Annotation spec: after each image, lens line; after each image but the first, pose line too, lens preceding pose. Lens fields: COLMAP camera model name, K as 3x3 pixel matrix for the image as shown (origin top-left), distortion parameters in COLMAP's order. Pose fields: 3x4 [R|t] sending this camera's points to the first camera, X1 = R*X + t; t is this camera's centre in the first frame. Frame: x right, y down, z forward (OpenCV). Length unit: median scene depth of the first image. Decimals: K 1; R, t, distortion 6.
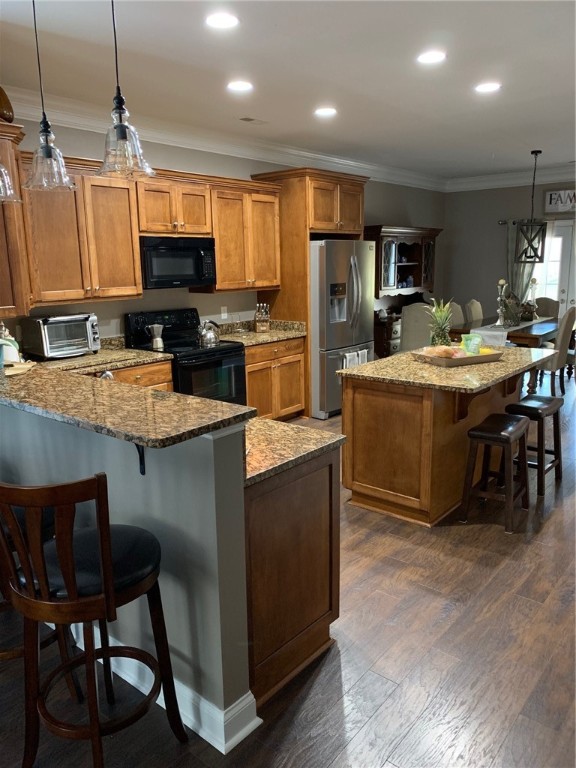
lens RADIAL K [[597.3, 0, 288.0], [0, 597.3, 384.0], [0, 0, 1]] dist [0.086002, -0.001292]
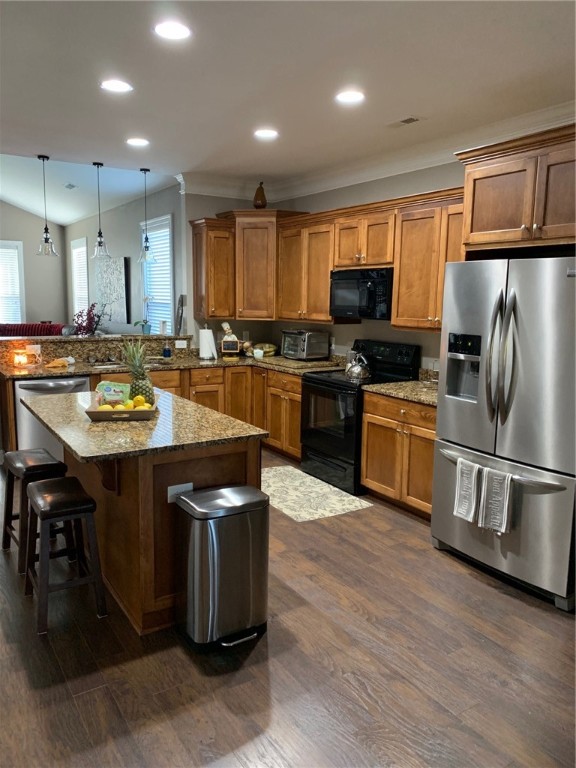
lens RADIAL K [[597.3, 0, 288.0], [0, 597.3, 384.0], [0, 0, 1]] dist [0.086002, -0.001292]
pose [[-0.320959, 0.154121, -0.934469, 0.707111], [-0.198593, 0.953783, 0.225517, -0.224128], [0.926038, 0.257961, -0.275518, 1.034491]]
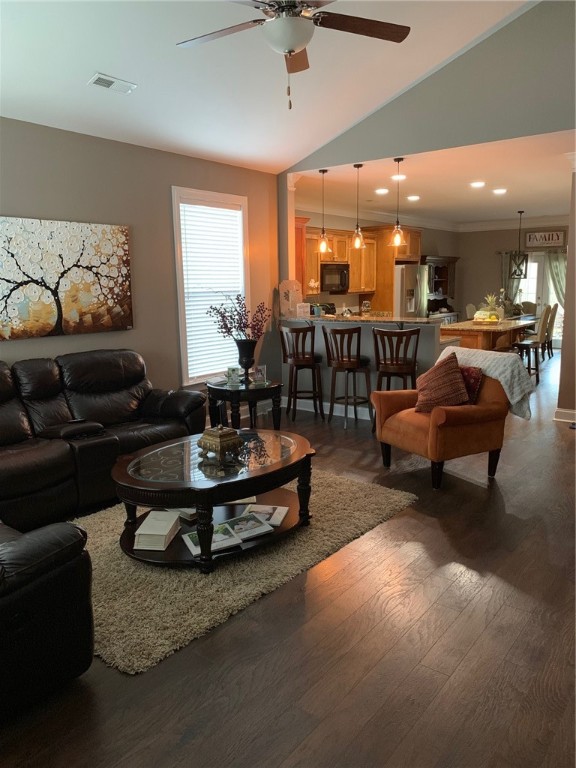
lens RADIAL K [[597.3, 0, 288.0], [0, 597.3, 384.0], [0, 0, 1]] dist [0.086002, -0.001292]
pose [[0.999546, -0.004618, 0.029776, -0.328337], [0.005621, 0.999417, -0.033672, 0.163897], [-0.029604, 0.033824, 0.998989, -0.725887]]
